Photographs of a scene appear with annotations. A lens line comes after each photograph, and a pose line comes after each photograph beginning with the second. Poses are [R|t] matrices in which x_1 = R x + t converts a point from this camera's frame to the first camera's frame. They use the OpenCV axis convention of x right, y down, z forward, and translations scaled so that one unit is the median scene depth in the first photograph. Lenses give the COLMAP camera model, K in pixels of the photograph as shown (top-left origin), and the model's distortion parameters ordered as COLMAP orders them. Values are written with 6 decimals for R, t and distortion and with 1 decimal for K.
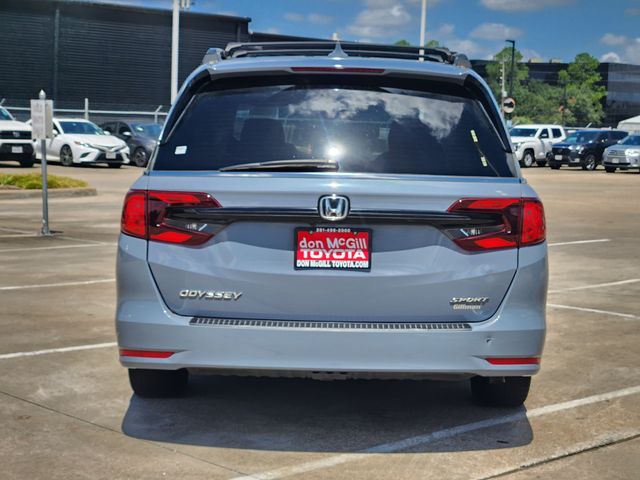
lens RADIAL K [[1173.5, 0, 320.0], [0, 1173.5, 240.0], [0, 0, 1]] dist [-0.045874, 0.078096]
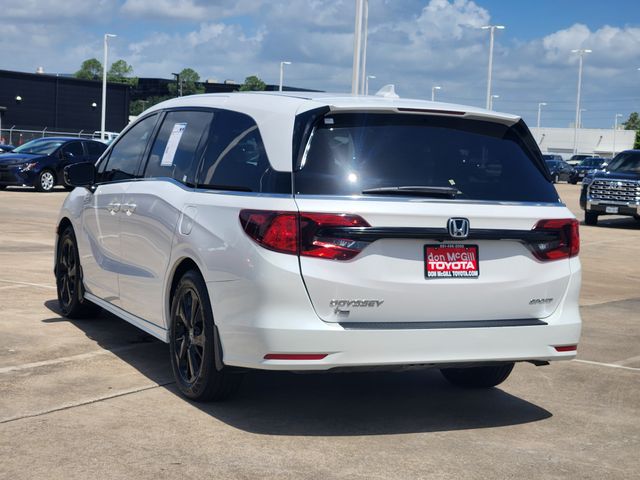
lens RADIAL K [[1137.6, 0, 320.0], [0, 1137.6, 240.0], [0, 0, 1]] dist [0.048169, 0.104747]
pose [[0.892852, -0.008183, 0.450276, -0.638426], [0.008347, 0.999964, 0.001621, -0.017419], [-0.450273, 0.002311, 0.892888, 0.013336]]
